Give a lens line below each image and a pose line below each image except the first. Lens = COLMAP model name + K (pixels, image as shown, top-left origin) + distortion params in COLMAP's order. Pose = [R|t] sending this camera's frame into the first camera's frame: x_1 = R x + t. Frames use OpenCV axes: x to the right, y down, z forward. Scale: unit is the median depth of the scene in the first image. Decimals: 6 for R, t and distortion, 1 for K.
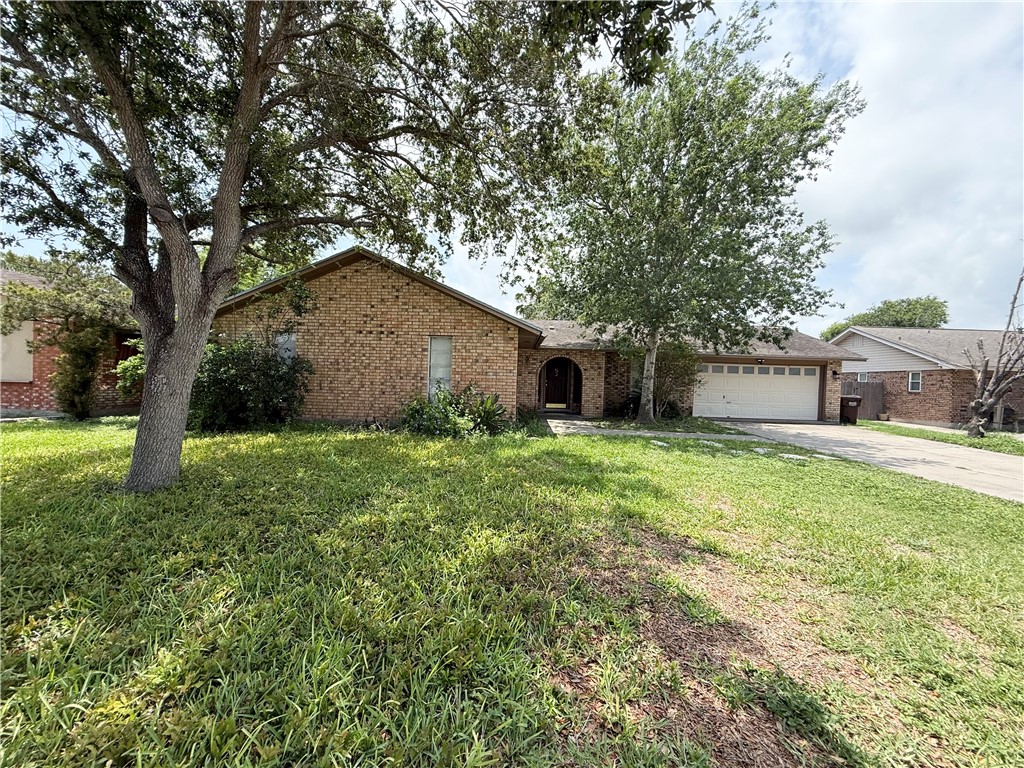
lens RADIAL K [[484.5, 0, 512.0], [0, 484.5, 384.0], [0, 0, 1]] dist [0.000568, 0.000024]
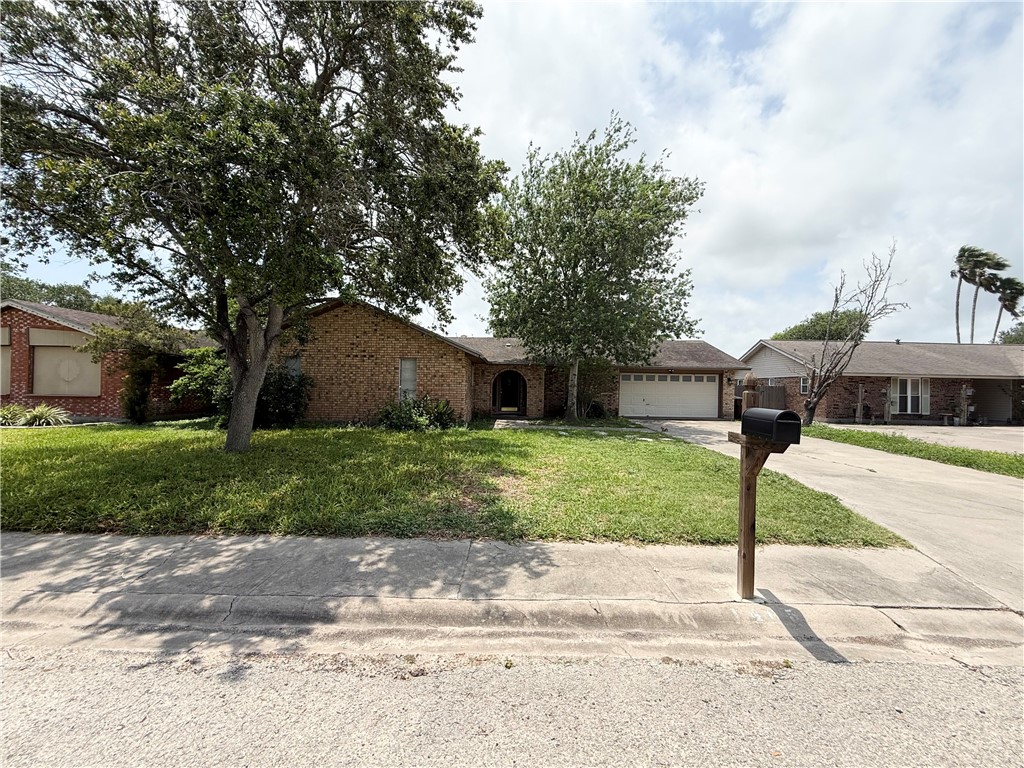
lens RADIAL K [[484.5, 0, 512.0], [0, 484.5, 384.0], [0, 0, 1]] dist [0.000568, 0.000024]
pose [[0.999684, -0.013835, 0.020965, 0.109430], [0.014119, 0.999810, -0.013457, -0.003631], [-0.020775, 0.013749, 0.999690, -0.347928]]
